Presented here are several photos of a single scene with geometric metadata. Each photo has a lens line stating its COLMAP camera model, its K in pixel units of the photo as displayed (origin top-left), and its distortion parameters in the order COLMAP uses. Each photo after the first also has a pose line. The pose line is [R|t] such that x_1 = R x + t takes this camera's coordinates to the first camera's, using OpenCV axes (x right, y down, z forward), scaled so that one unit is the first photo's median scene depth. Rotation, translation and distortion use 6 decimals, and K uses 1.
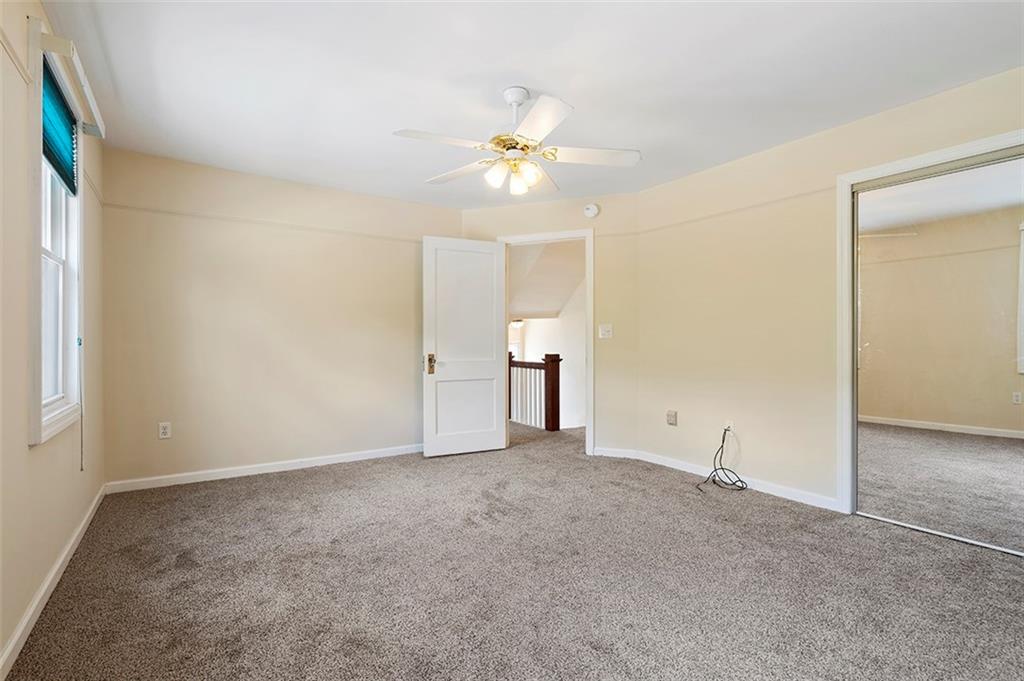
lens RADIAL K [[471.4, 0, 512.0], [0, 471.4, 340.5], [0, 0, 1]] dist [-0.000324, 0.000426]
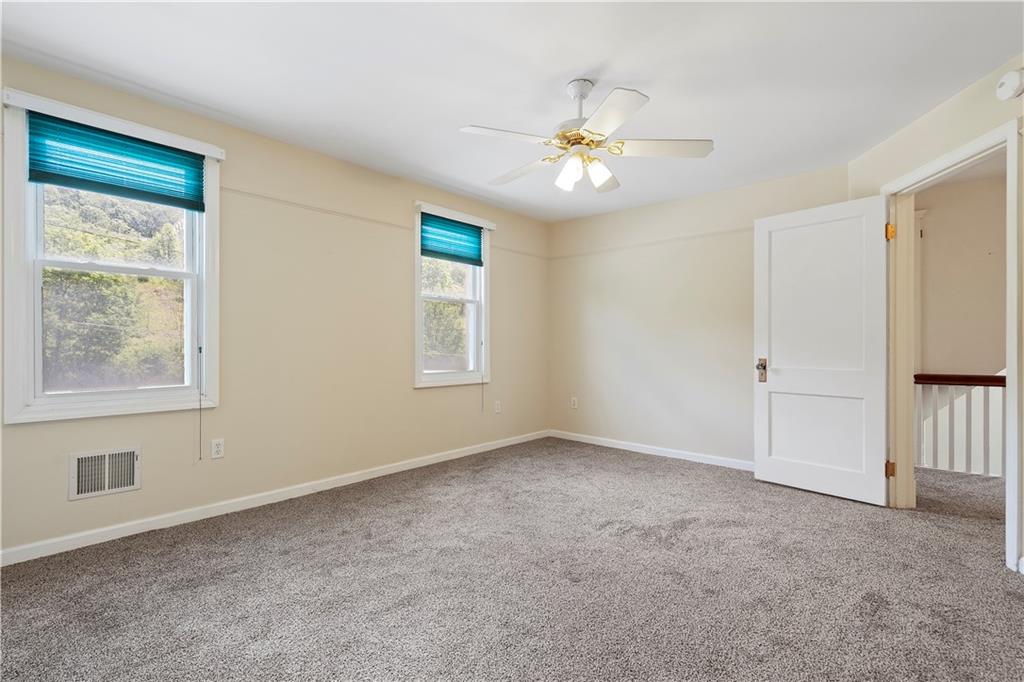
lens RADIAL K [[471.4, 0, 512.0], [0, 471.4, 341.0], [0, 0, 1]] dist [-0.000324, 0.000426]
pose [[0.243506, -0.002826, -0.969895, 0.672746], [0.000729, 0.999996, -0.002731, -0.000614], [0.969899, -0.000042, 0.243507, 0.458623]]
